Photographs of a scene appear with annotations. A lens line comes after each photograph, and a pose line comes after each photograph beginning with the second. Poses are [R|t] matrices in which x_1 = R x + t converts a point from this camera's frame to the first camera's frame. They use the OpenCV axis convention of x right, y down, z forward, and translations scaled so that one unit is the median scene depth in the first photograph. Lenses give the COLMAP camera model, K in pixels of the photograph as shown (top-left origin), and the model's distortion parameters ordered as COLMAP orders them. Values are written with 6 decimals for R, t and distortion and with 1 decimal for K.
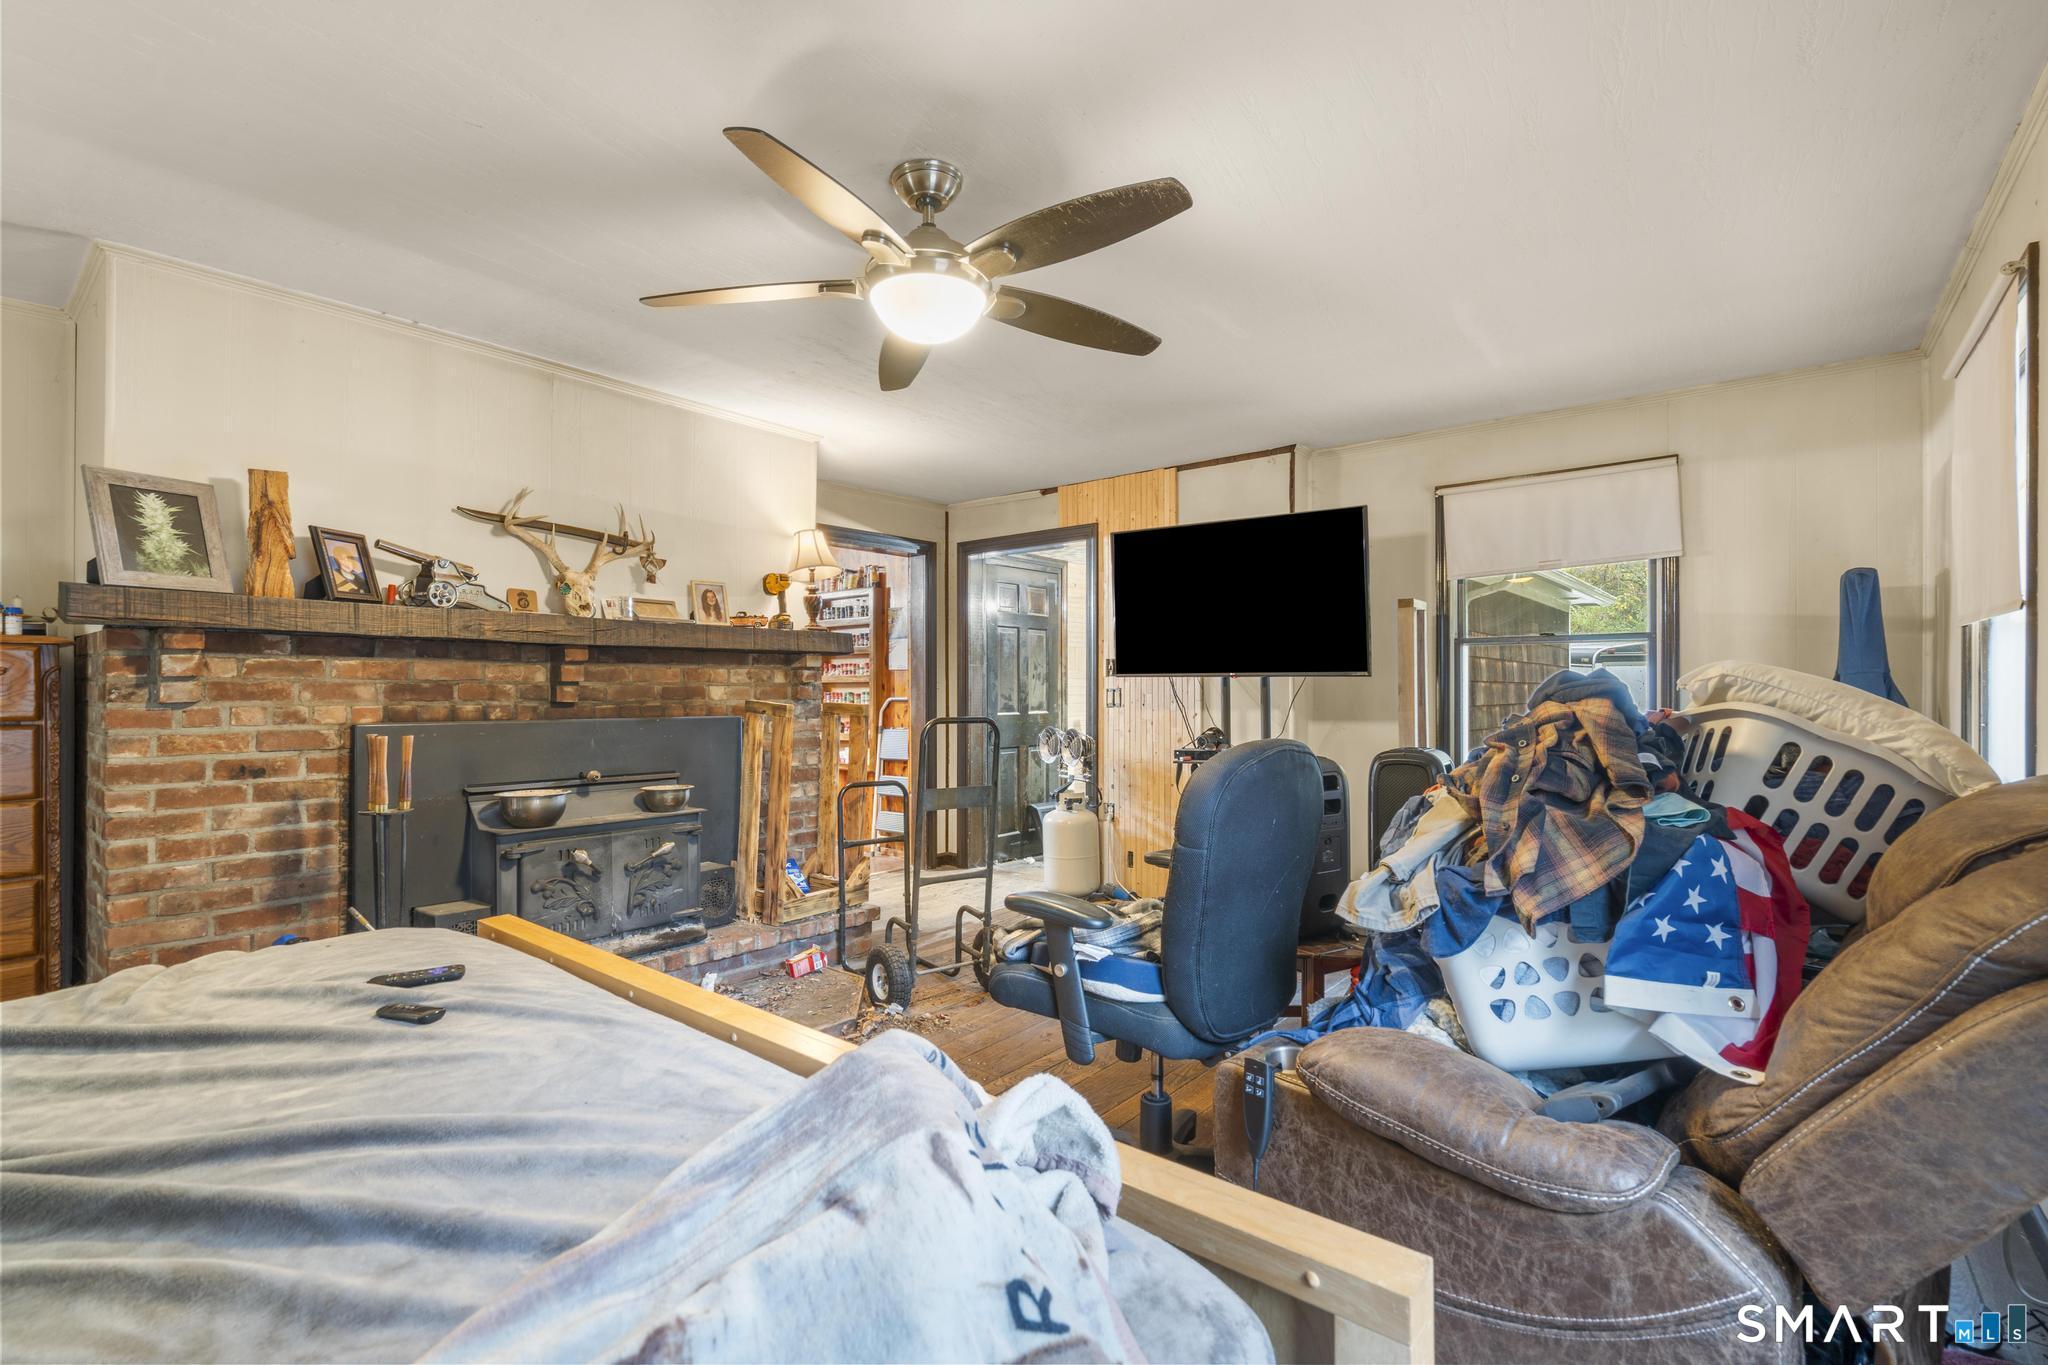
lens RADIAL K [[920.5, 0, 1021.5], [0, 920.5, 683.9], [0, 0, 1]] dist [-0.002737, 0.001796]
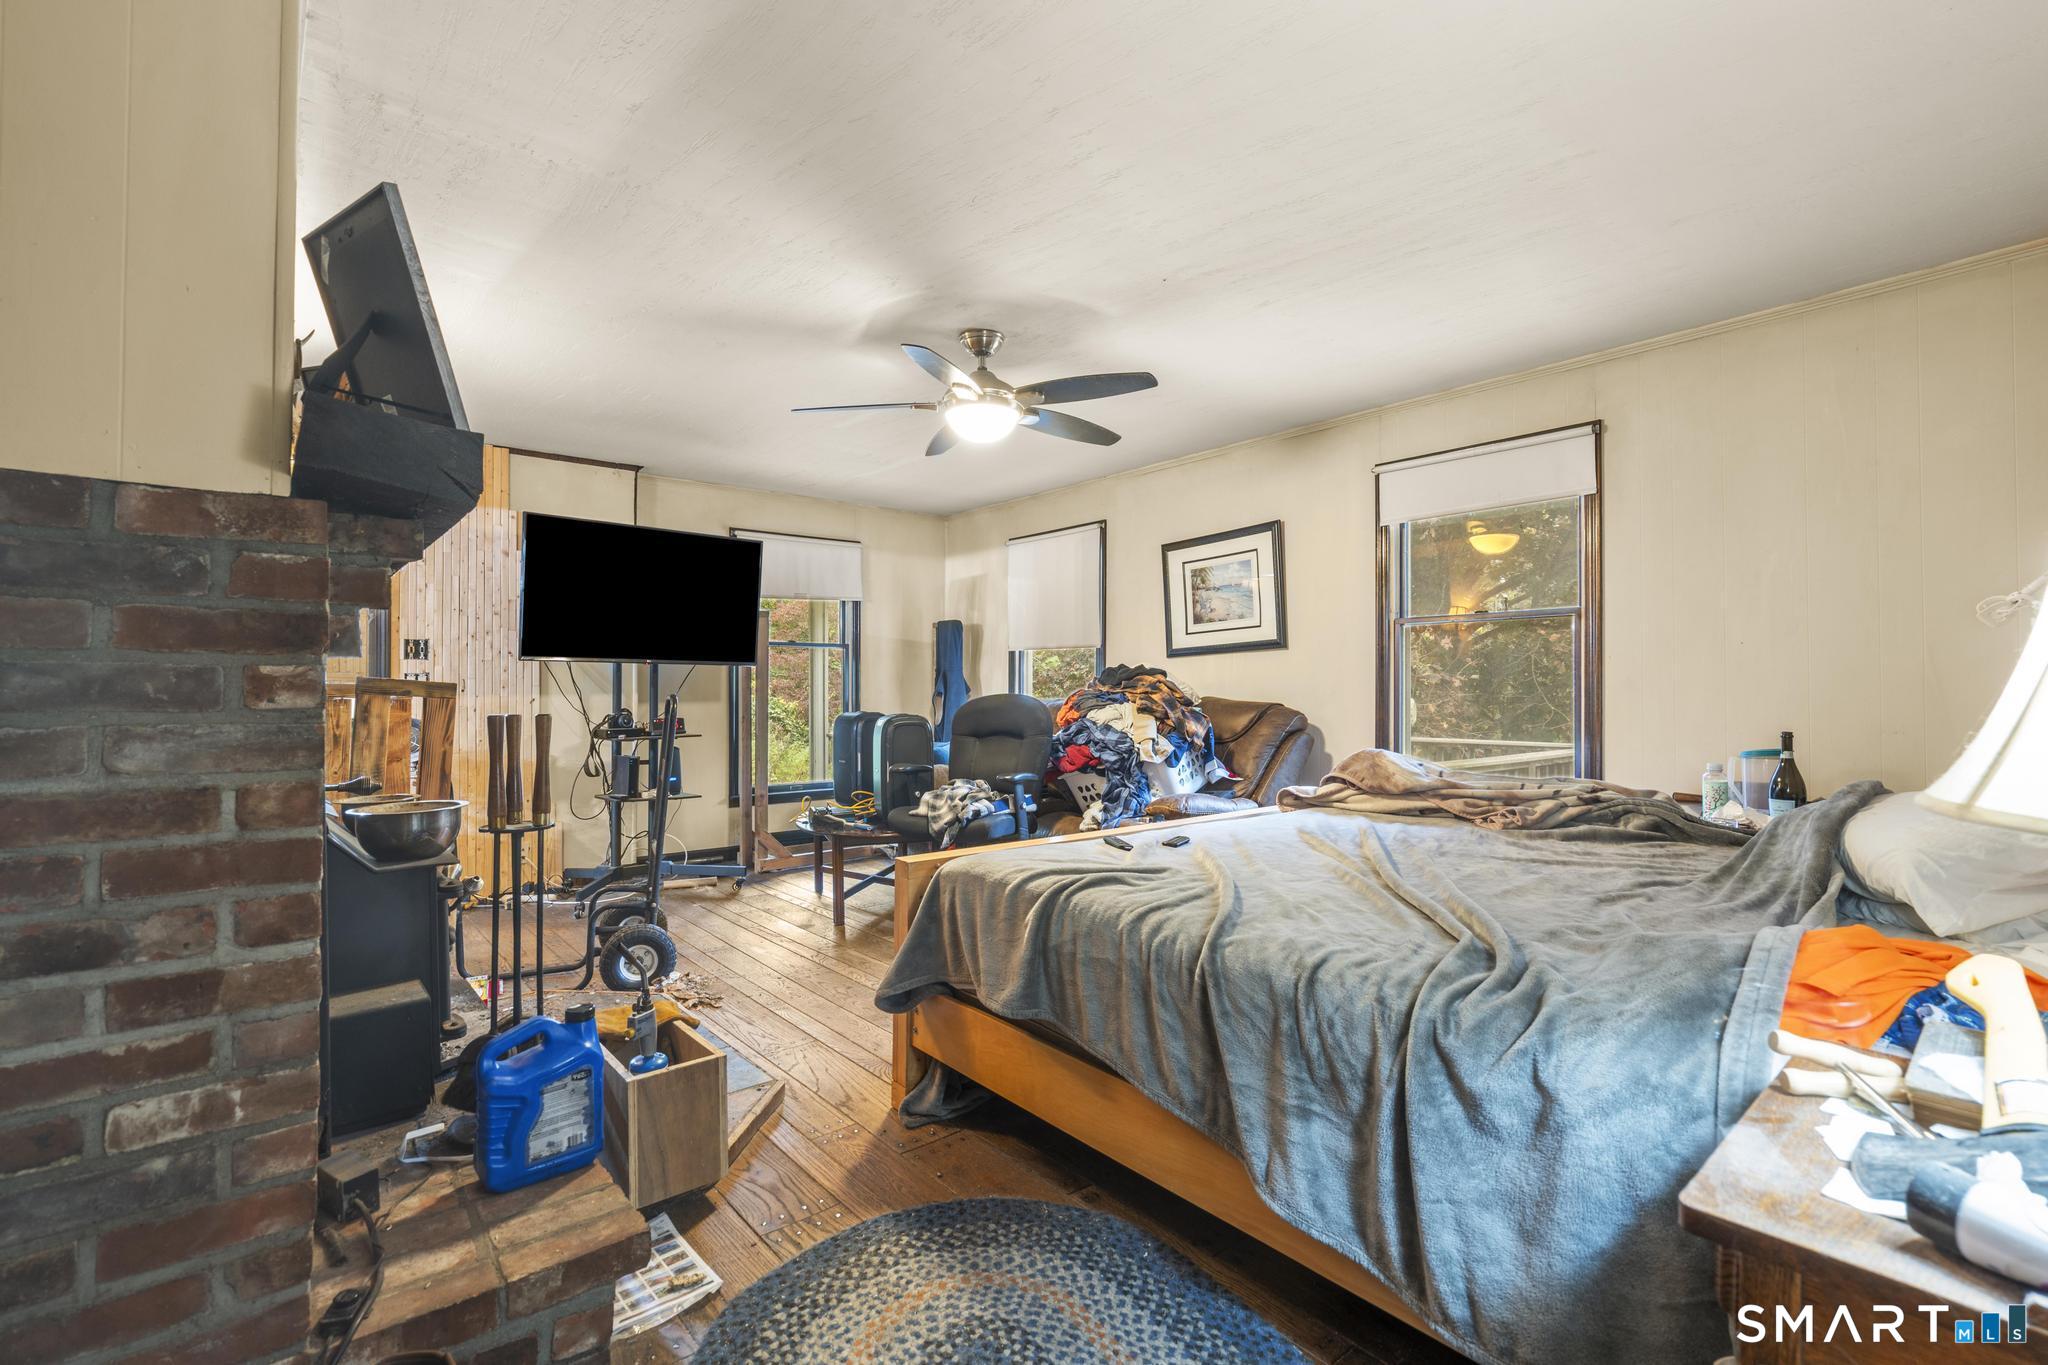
lens RADIAL K [[920.5, 0, 1023.2], [0, 920.5, 685.0], [0, 0, 1]] dist [-0.002737, 0.001796]
pose [[0.195481, 0.000322, 0.980707, -0.759379], [-0.002234, 0.999997, 0.000117, 0.017296], [-0.980705, -0.002214, 0.195481, 0.294886]]
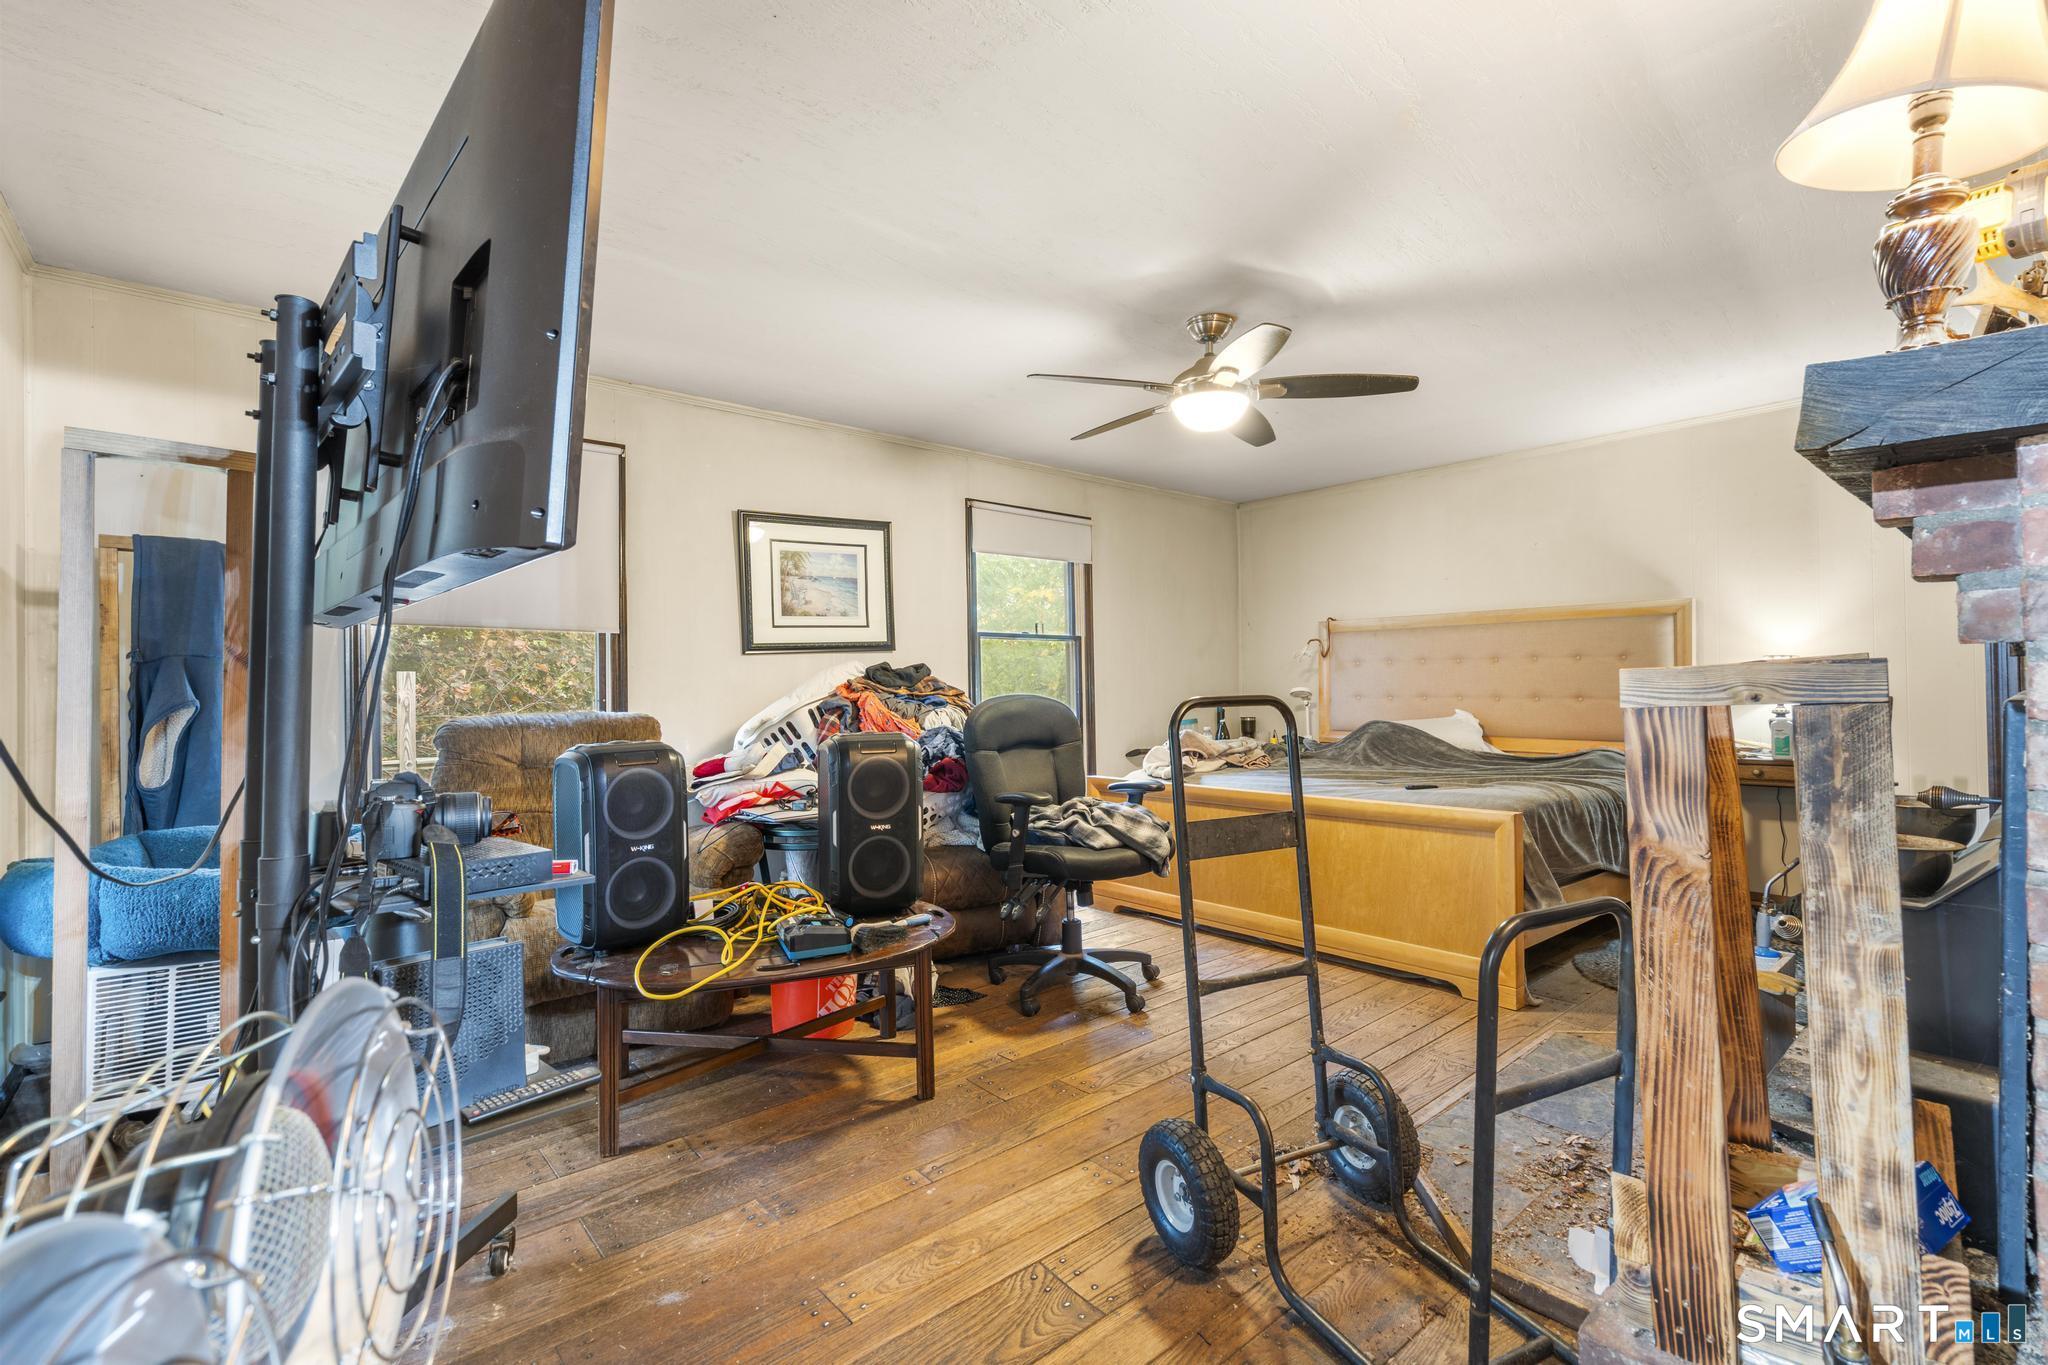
lens RADIAL K [[920.5, 0, 1023.3], [0, 920.5, 677.0], [0, 0, 1]] dist [-0.002737, 0.001796]
pose [[-0.982026, -0.001615, 0.188738, 0.461840], [-0.003197, 0.999962, -0.008082, 0.008489], [-0.188718, -0.008540, -0.981994, 1.798187]]
